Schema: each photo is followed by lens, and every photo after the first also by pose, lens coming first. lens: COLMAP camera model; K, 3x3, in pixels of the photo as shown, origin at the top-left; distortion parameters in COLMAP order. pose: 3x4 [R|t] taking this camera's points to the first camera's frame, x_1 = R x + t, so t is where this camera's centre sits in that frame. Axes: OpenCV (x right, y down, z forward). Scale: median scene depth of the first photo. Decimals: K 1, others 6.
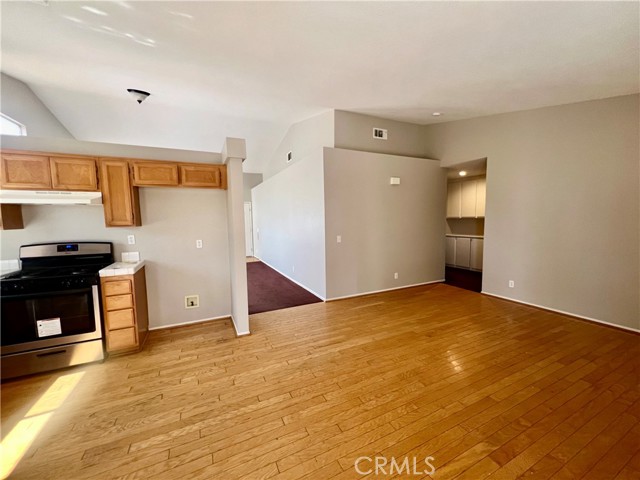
lens RADIAL K [[256.9, 0, 320.0], [0, 256.9, 240.0], [0, 0, 1]] dist [0.000514, 0.000448]
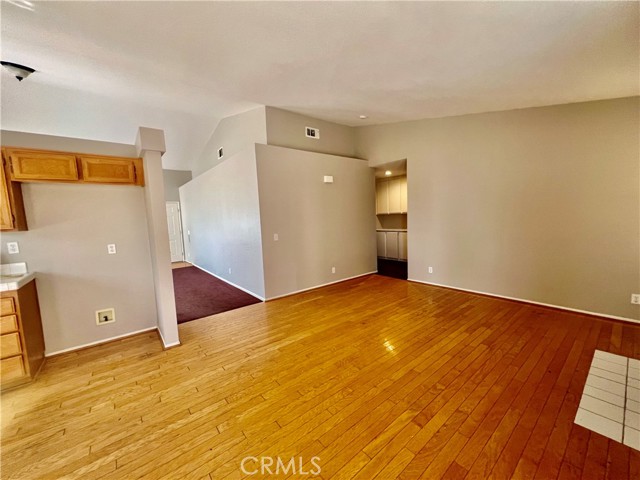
lens RADIAL K [[256.9, 0, 320.0], [0, 256.9, 240.0], [0, 0, 1]] dist [0.000514, 0.000448]
pose [[0.973481, -0.045014, 0.224294, 0.024936], [0.044728, 0.998979, 0.006360, 0.012455], [-0.224352, 0.003841, 0.974501, -0.003567]]
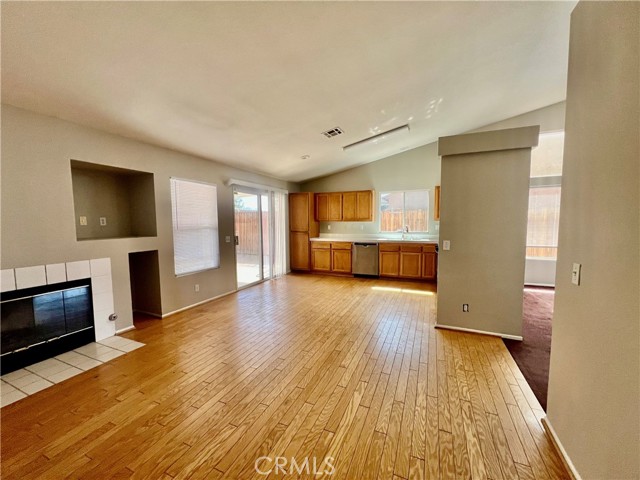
lens RADIAL K [[256.9, 0, 320.0], [0, 256.9, 240.0], [0, 0, 1]] dist [0.000514, 0.000448]
pose [[-0.762240, 0.071254, -0.643361, 0.760898], [-0.032819, 0.988390, 0.148349, -0.123238], [0.646462, 0.134192, -0.751052, 1.514377]]
